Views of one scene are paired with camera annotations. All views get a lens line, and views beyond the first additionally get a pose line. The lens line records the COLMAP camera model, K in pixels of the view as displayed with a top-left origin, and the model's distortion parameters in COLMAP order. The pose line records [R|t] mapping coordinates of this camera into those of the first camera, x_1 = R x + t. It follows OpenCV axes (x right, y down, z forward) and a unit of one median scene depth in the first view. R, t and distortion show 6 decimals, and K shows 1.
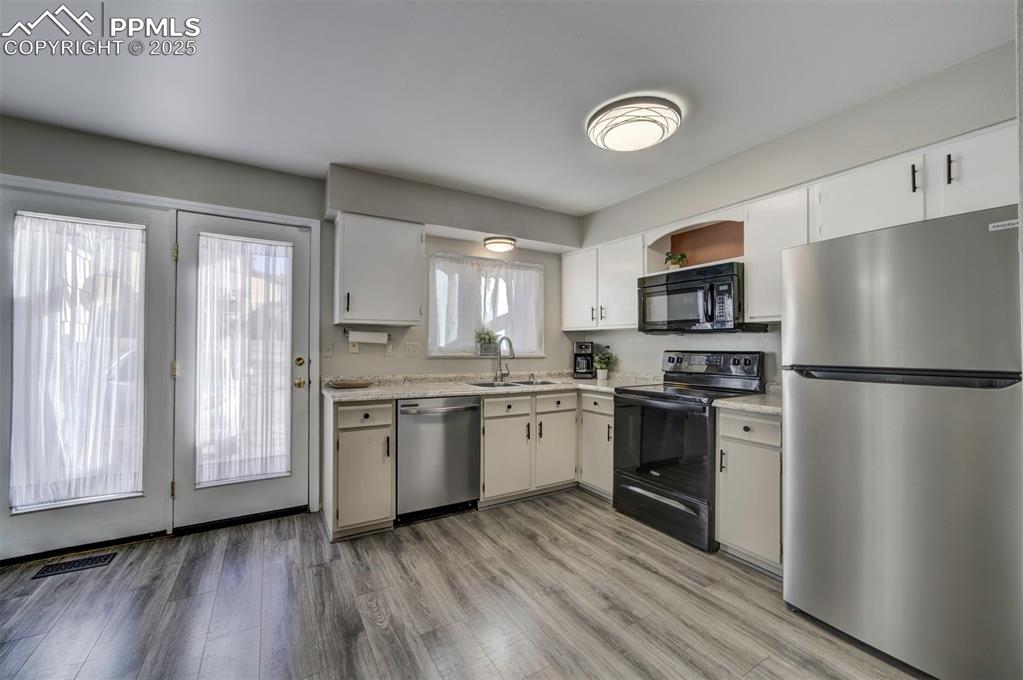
lens RADIAL K [[417.5, 0, 513.0], [0, 417.5, 344.3], [0, 0, 1]] dist [-0.010943, 0.009119]
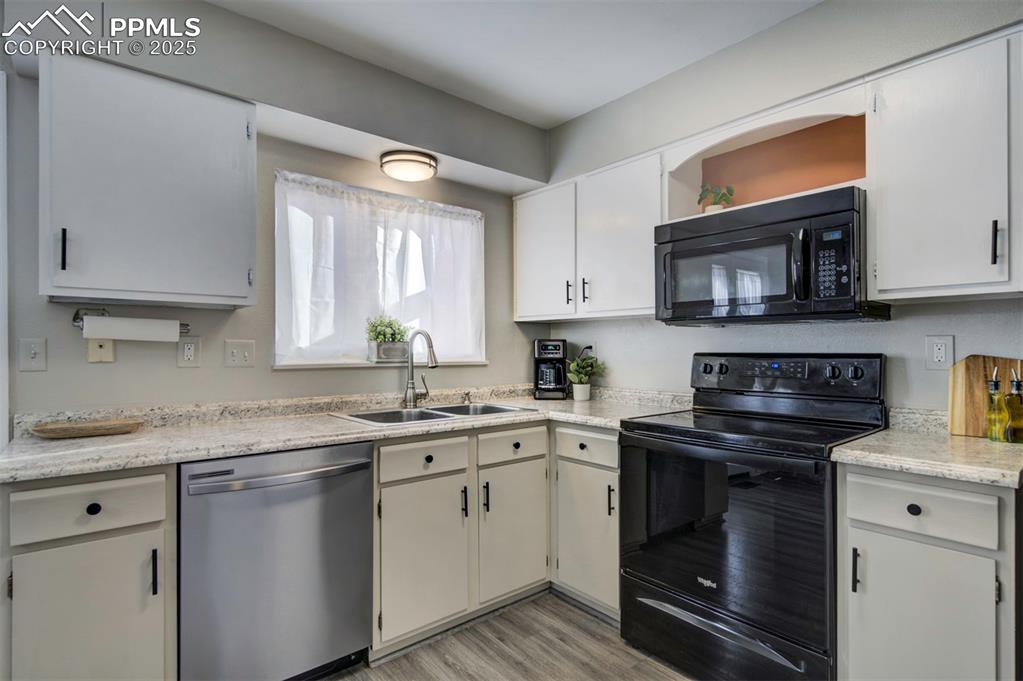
lens RADIAL K [[517.1, 0, 510.9], [0, 517.1, 345.7], [0, 0, 1]] dist [0.003930, -0.000127]
pose [[0.987893, -0.004352, 0.155077, -0.007631], [0.004355, 0.999990, 0.000318, 0.003974], [-0.155077, 0.000361, 0.987902, 0.314607]]
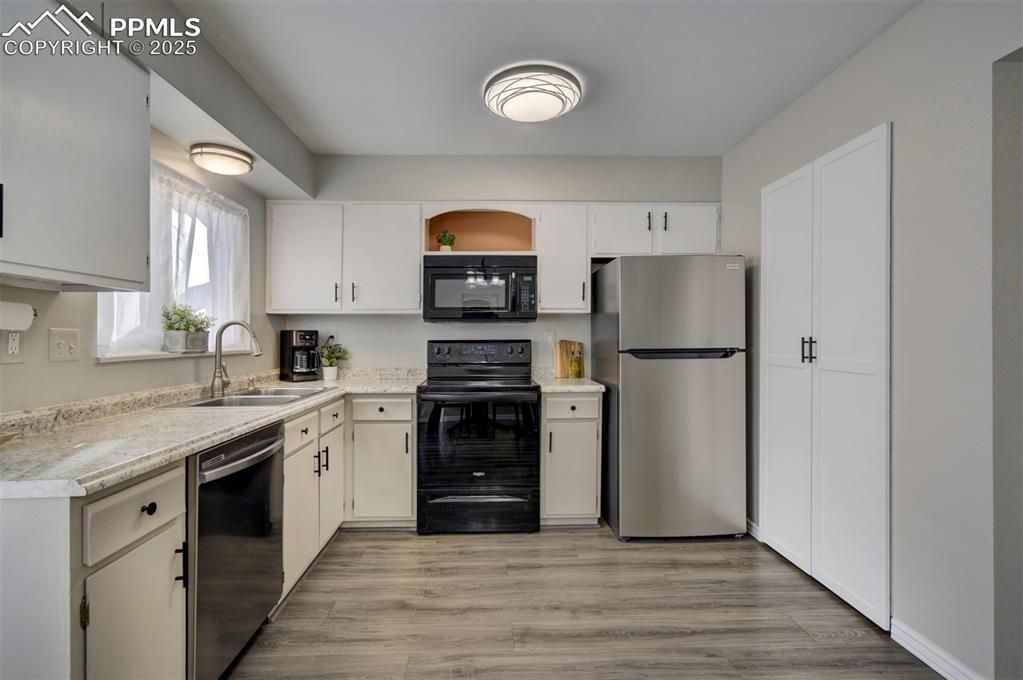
lens RADIAL K [[478.4, 0, 511.5], [0, 478.4, 340.0], [0, 0, 1]] dist [-0.000845, 0.000219]
pose [[0.474865, -0.013195, 0.879960, -0.458449], [0.000332, 0.999890, 0.014815, -0.000098], [-0.880059, -0.006743, 0.474817, 0.363220]]
